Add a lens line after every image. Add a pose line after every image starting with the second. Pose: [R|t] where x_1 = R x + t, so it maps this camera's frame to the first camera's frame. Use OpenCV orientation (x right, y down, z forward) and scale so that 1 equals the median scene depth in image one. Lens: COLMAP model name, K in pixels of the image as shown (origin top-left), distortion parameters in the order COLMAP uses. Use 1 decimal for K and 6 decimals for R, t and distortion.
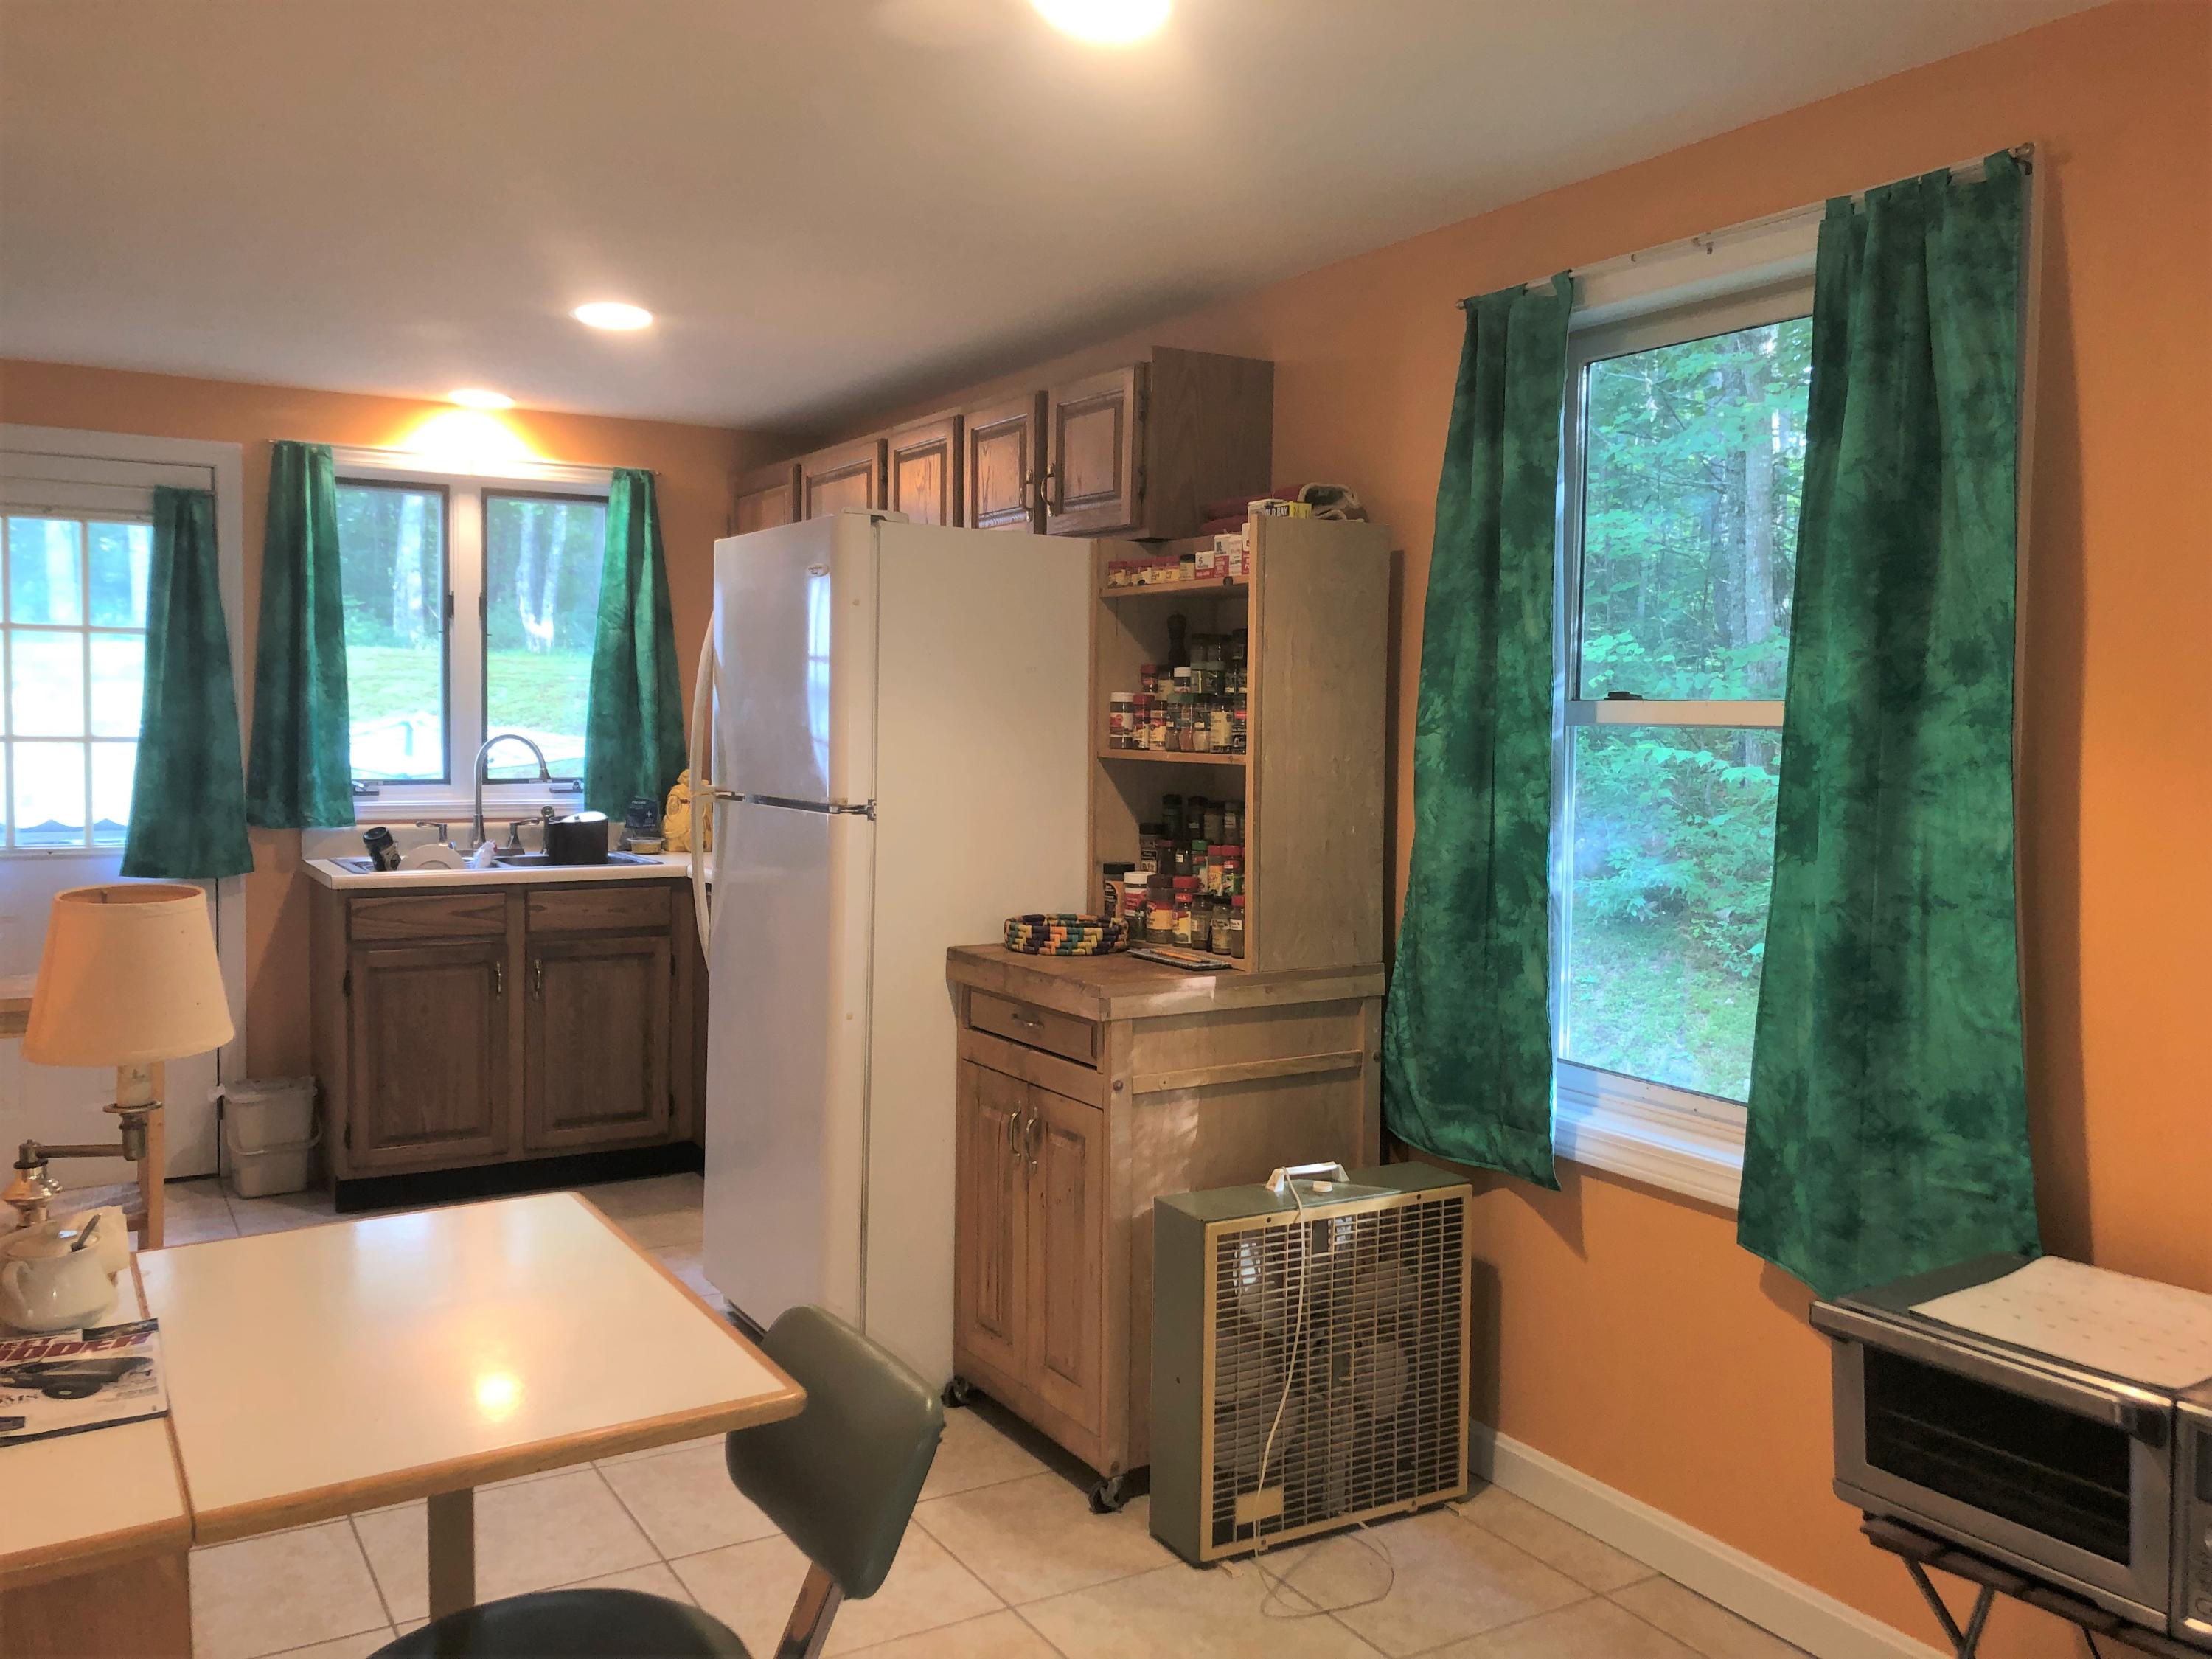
lens RADIAL K [[1796.5, 0, 1106.0], [0, 1796.5, 829.5], [0, 0, 1]] dist [0.053530, -0.011486]
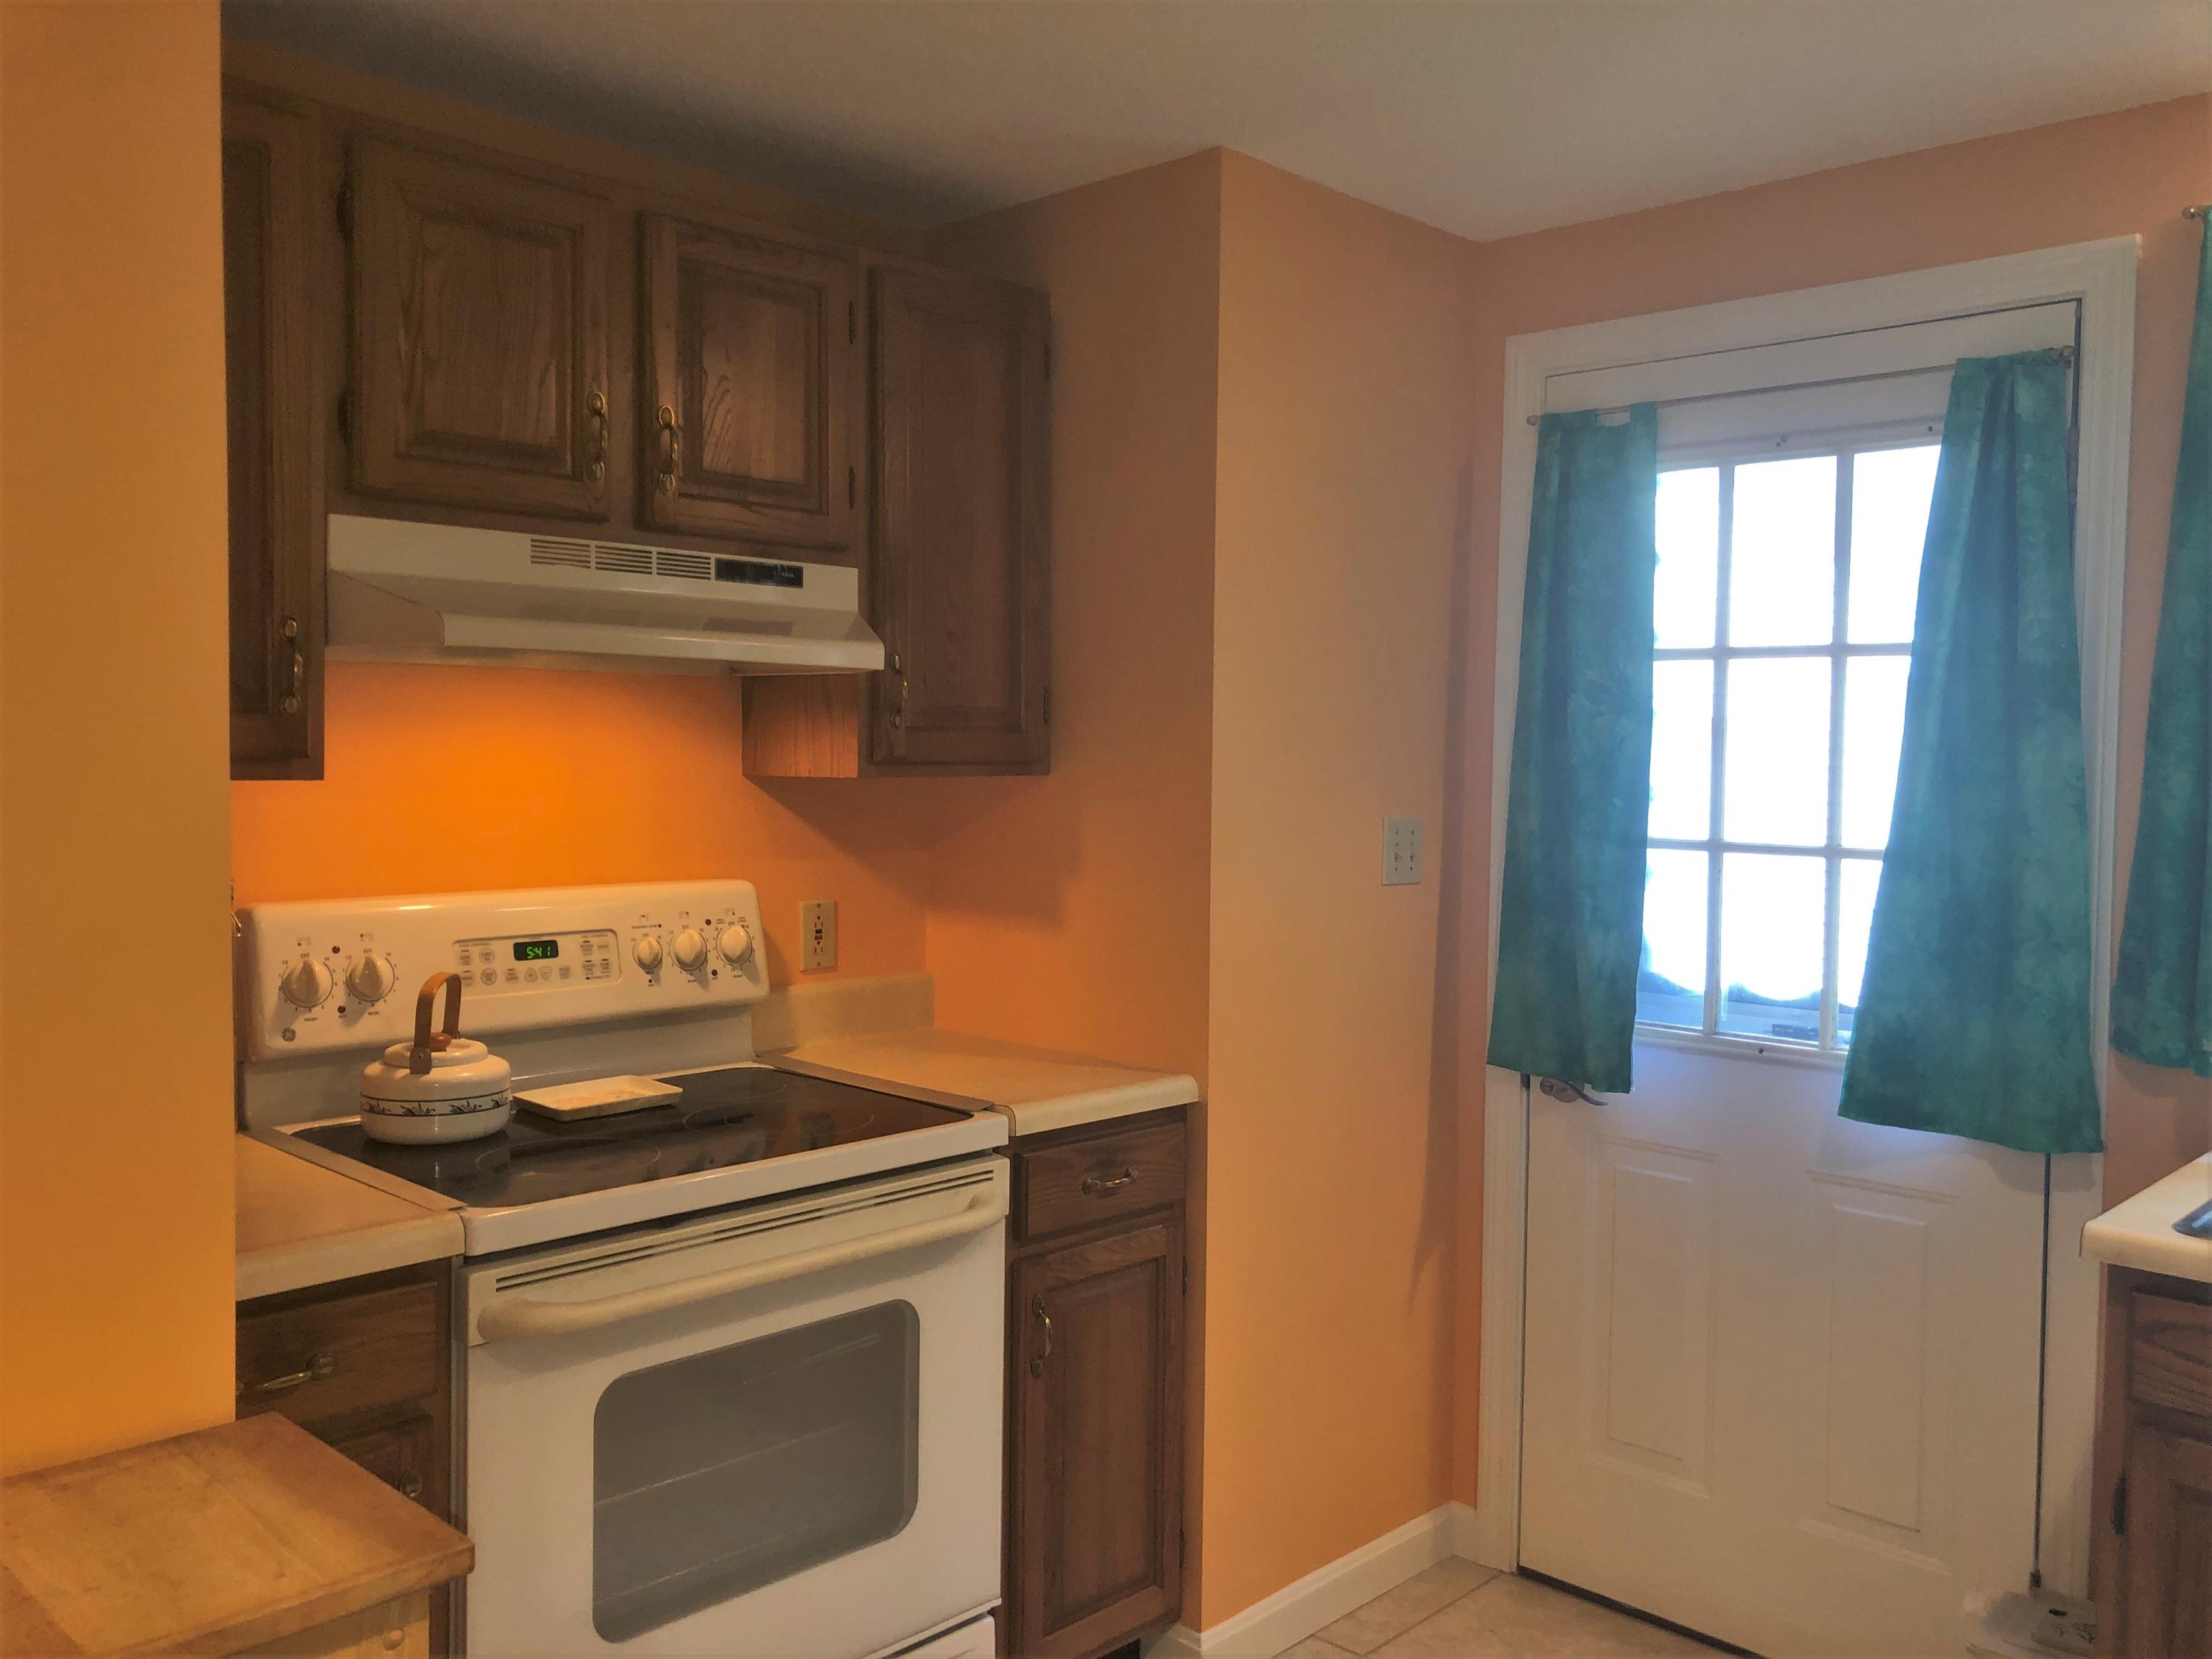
lens RADIAL K [[1796.5, 0, 1106.0], [0, 1796.5, 829.5], [0, 0, 1]] dist [0.053530, -0.011486]
pose [[0.247553, 0.031152, -0.968373, -0.084320], [-0.066355, 0.997681, 0.015132, -0.050518], [0.966600, 0.060511, 0.249046, 0.649238]]
